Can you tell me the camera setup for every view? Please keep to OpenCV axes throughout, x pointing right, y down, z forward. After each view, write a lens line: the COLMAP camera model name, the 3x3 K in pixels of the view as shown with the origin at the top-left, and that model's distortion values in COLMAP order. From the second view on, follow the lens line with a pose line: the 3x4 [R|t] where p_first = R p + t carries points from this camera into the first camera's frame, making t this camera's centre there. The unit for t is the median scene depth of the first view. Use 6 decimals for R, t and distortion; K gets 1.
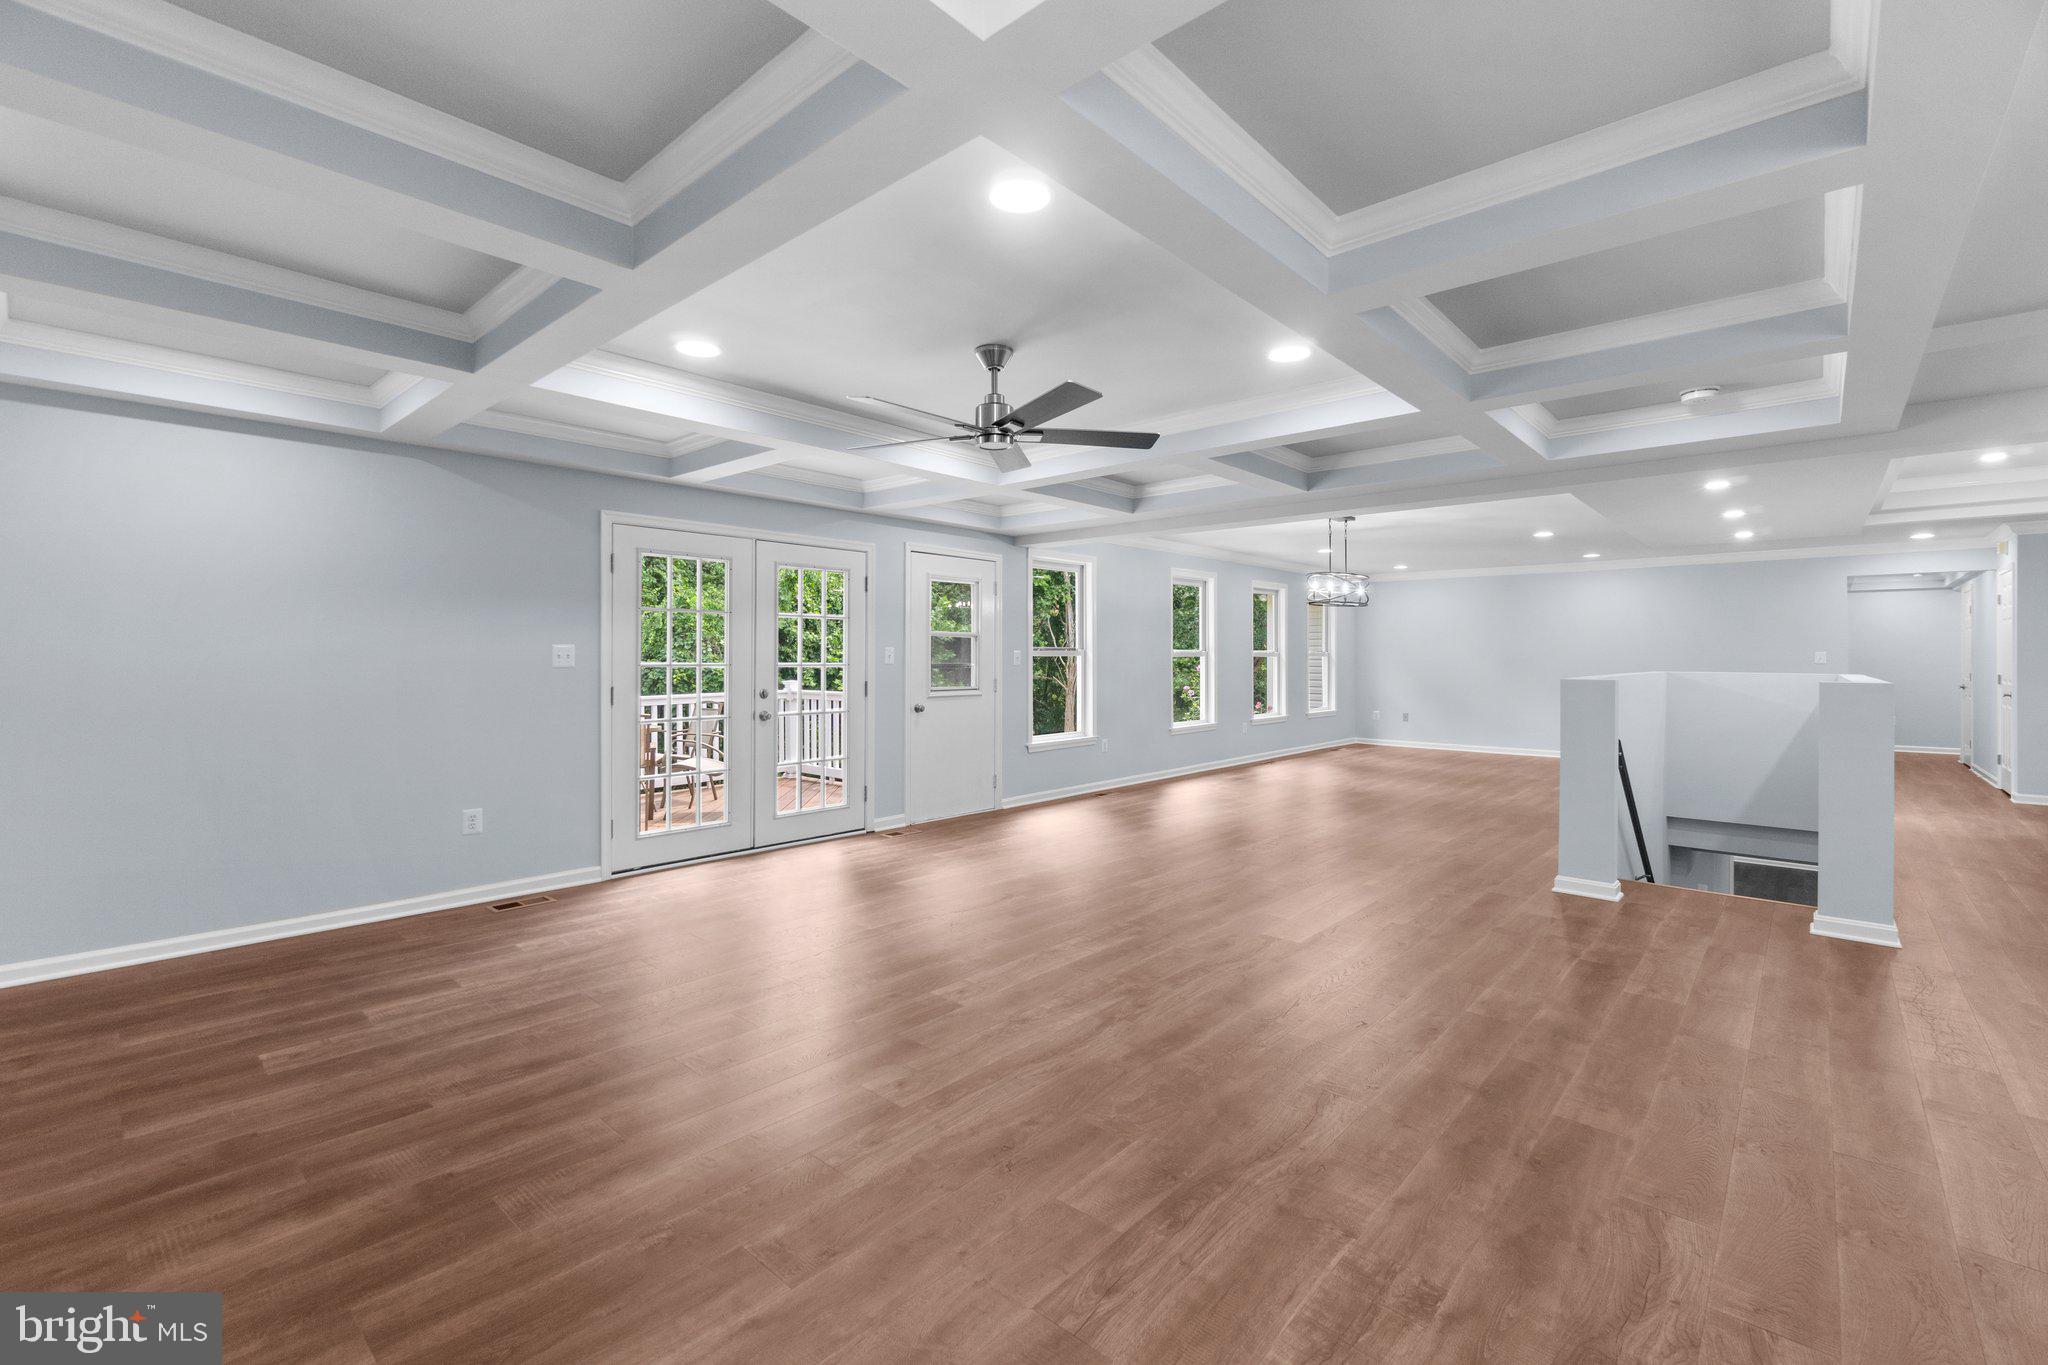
lens RADIAL K [[881.3, 0, 1014.3], [0, 881.3, 668.7], [0, 0, 1]] dist [-0.001179, 0.000024]
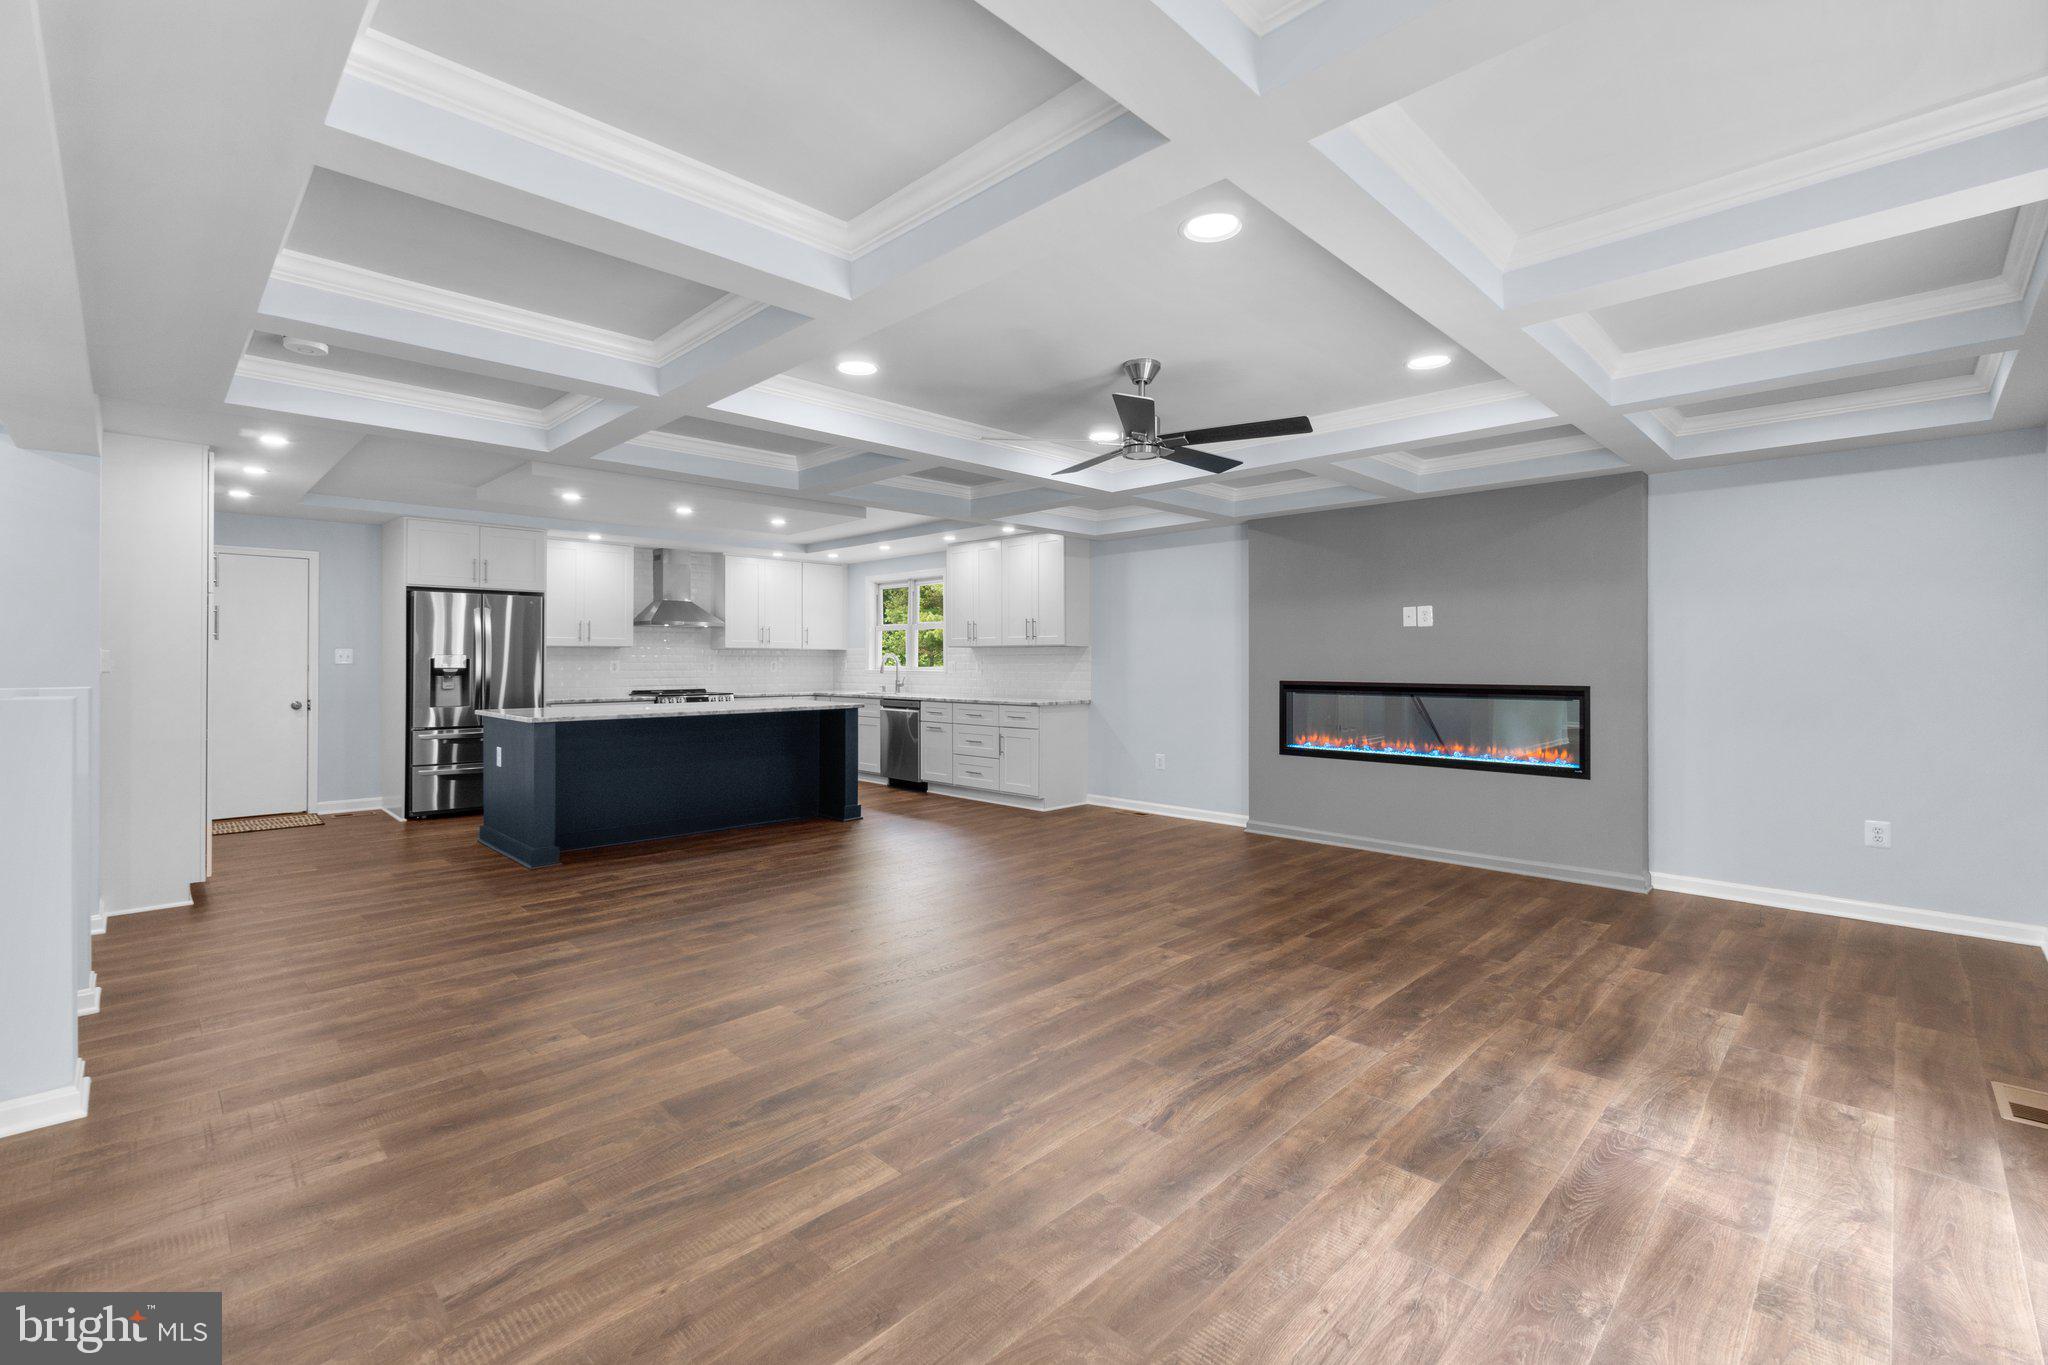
lens RADIAL K [[885.2, 0, 1032.1], [0, 885.2, 672.8], [0, 0, 1]] dist [-0.002430, -0.000220]
pose [[-0.999345, -0.003265, 0.036052, 0.071973], [-0.002355, 0.999678, 0.025266, -0.025805], [-0.036123, 0.025164, -0.999030, 2.216437]]
